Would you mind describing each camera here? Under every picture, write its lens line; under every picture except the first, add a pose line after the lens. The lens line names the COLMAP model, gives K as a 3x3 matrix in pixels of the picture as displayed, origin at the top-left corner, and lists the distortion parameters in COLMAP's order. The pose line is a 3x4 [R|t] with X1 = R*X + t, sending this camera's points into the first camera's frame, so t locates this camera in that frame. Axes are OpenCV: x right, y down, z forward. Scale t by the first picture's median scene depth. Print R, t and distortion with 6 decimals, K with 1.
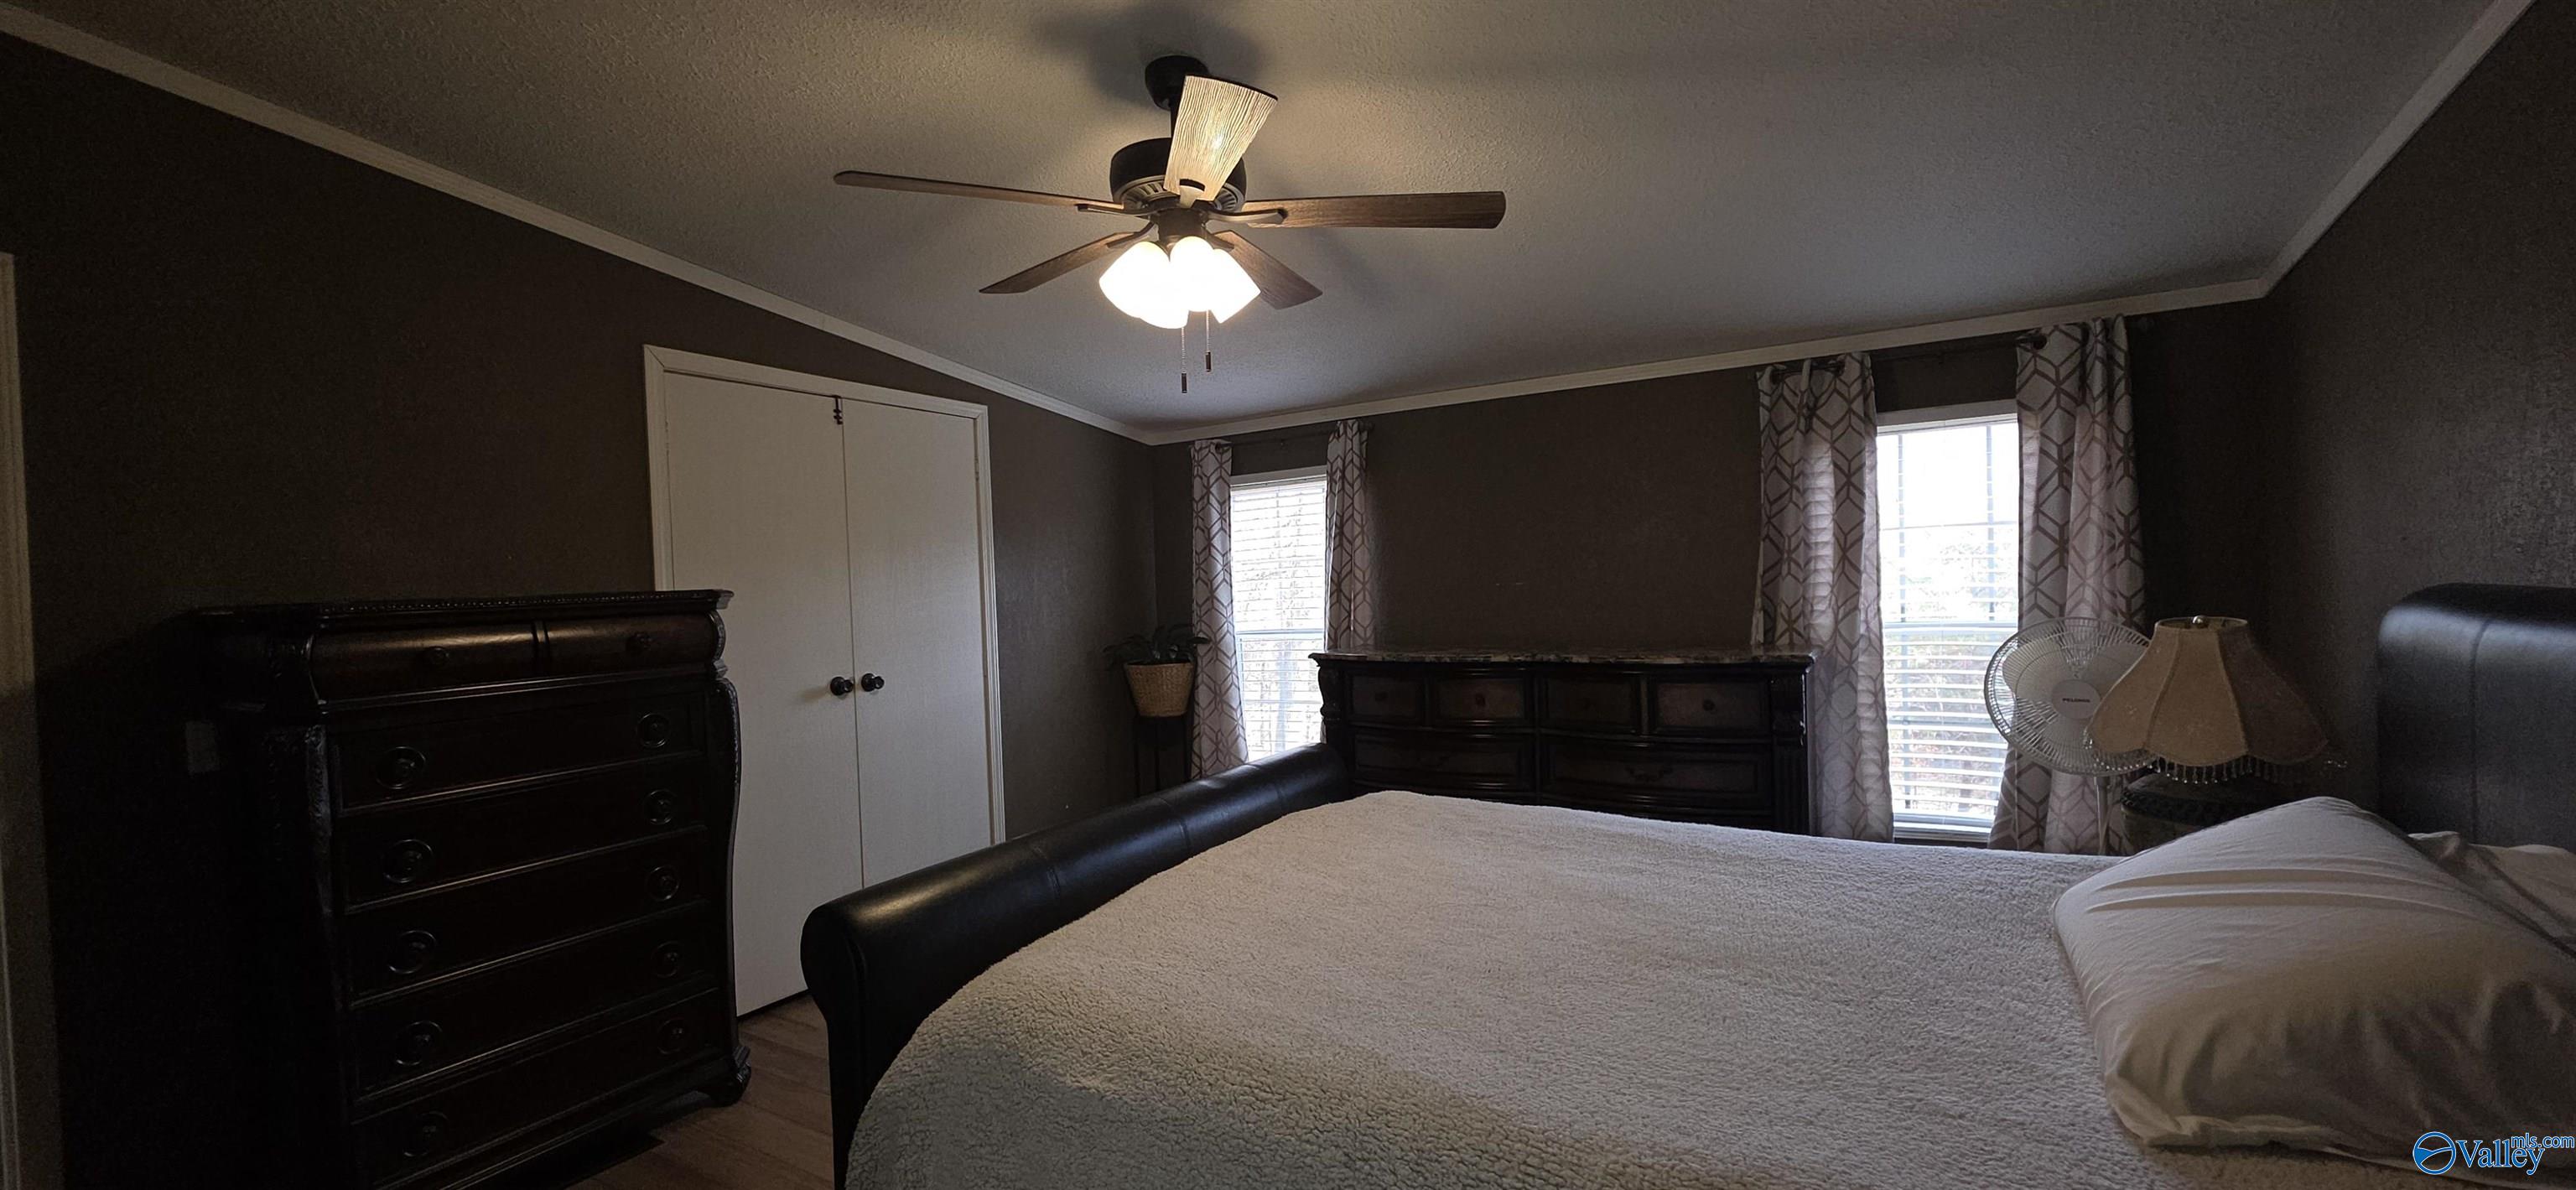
lens RADIAL K [[1028.5, 0, 1281.1], [0, 1028.5, 605.9], [0, 0, 1]] dist [0.003382, -0.001269]
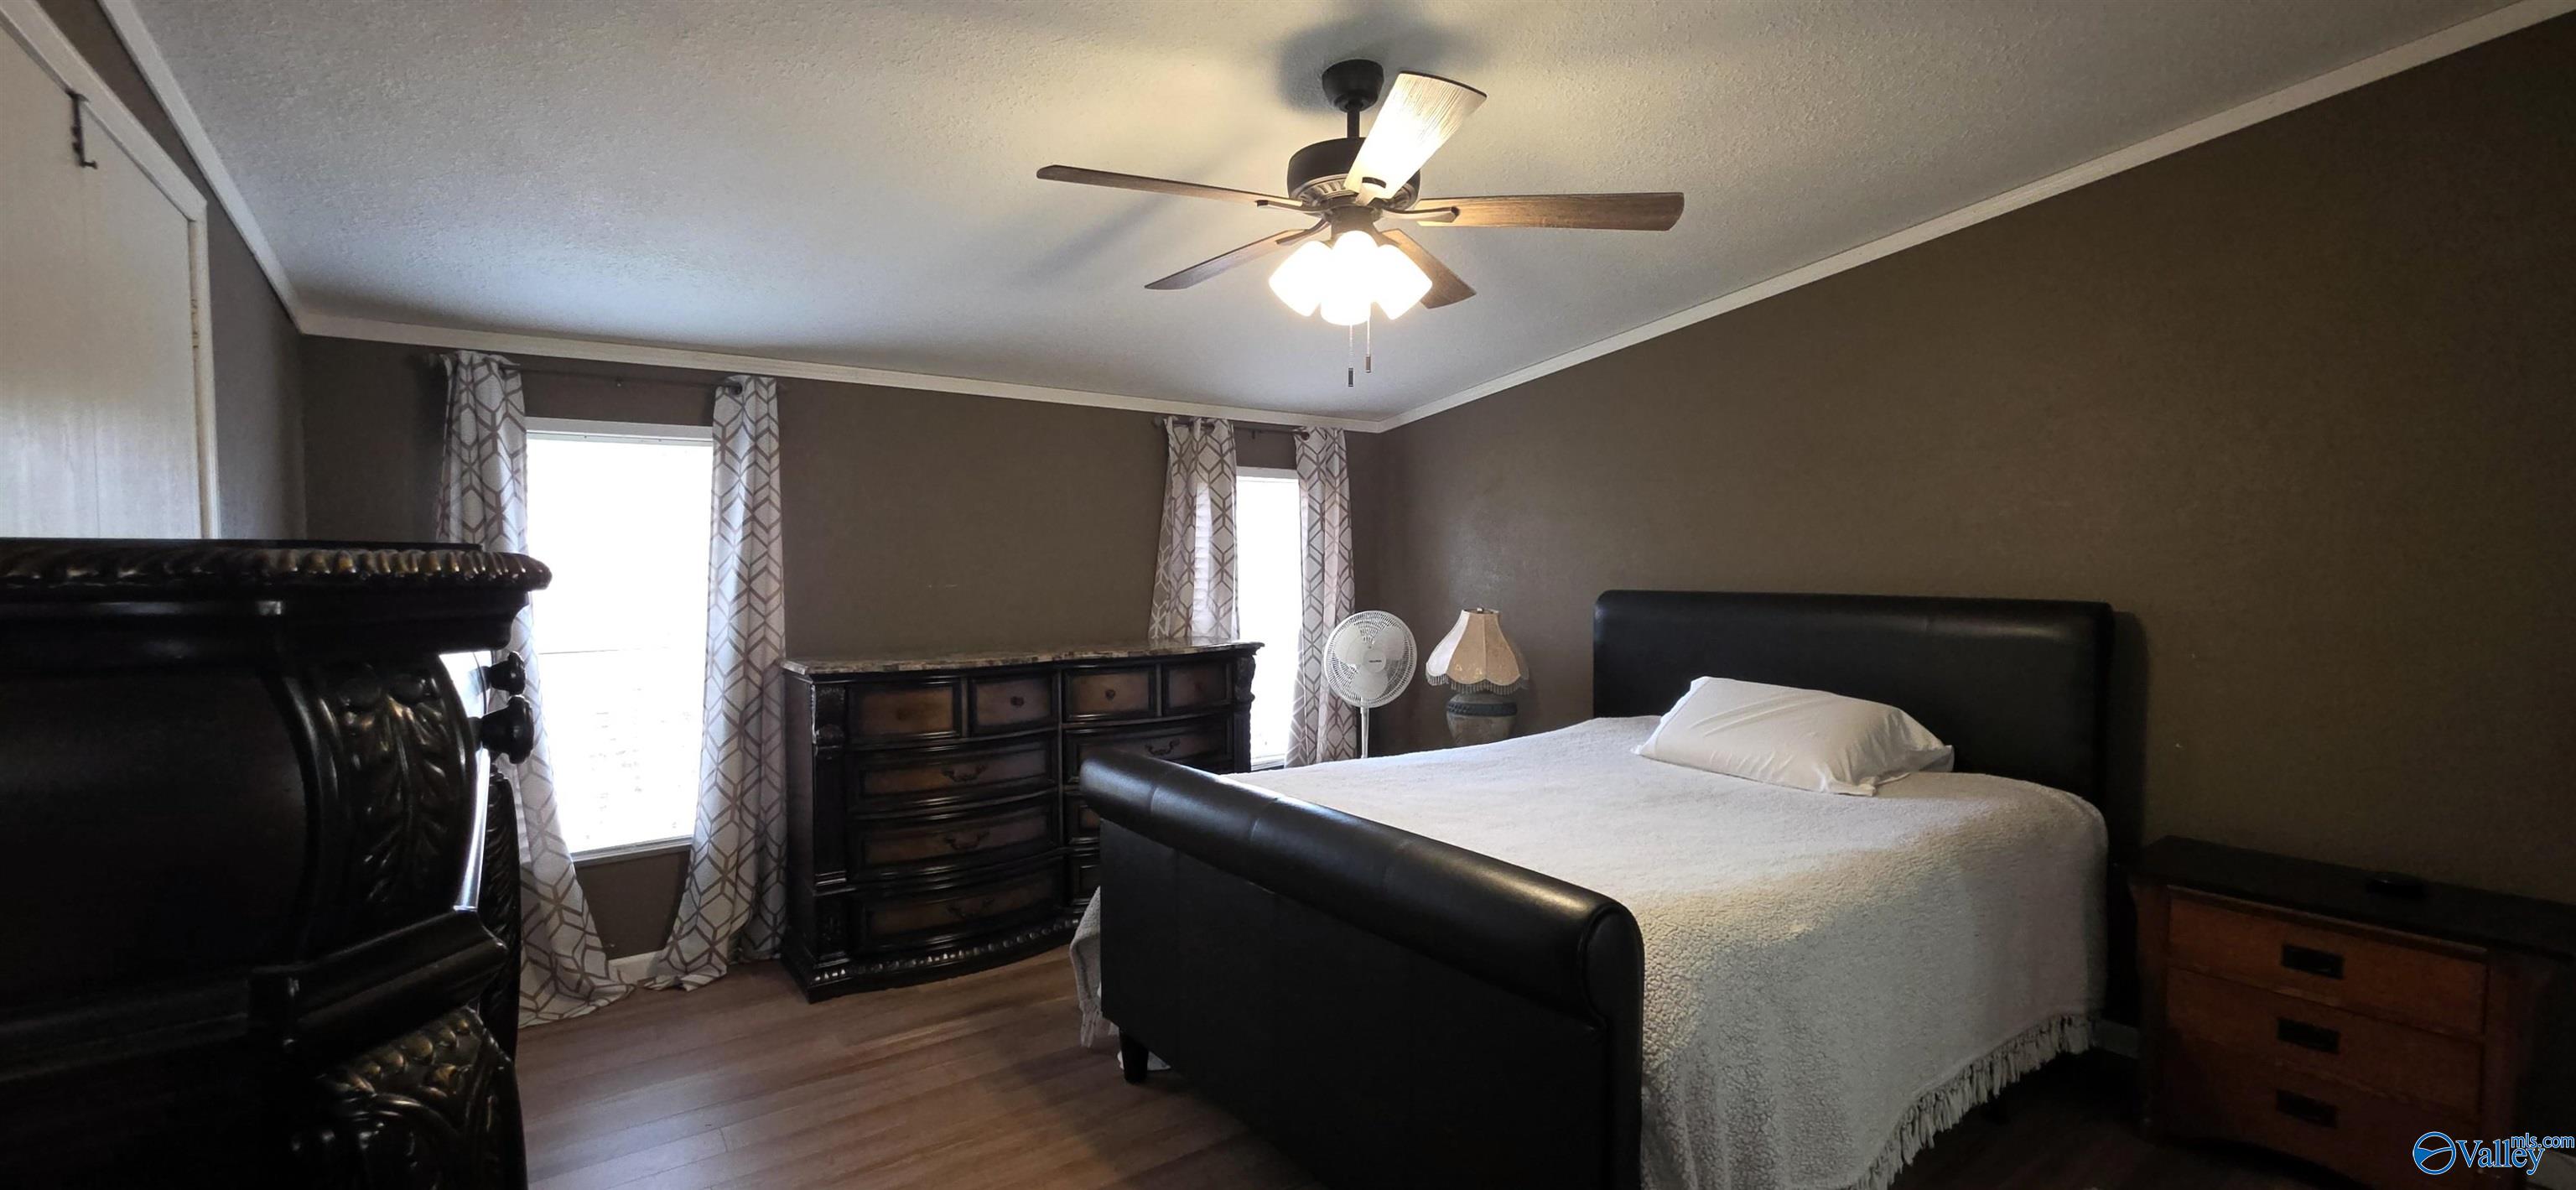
lens RADIAL K [[1028.5, 0, 1282.9], [0, 1028.5, 592.9], [0, 0, 1]] dist [0.003382, -0.001269]
pose [[0.386287, 0.013996, 0.922273, -0.647407], [0.013440, 0.999693, -0.020800, 0.011185], [-0.922281, 0.020430, 0.385980, 0.407422]]
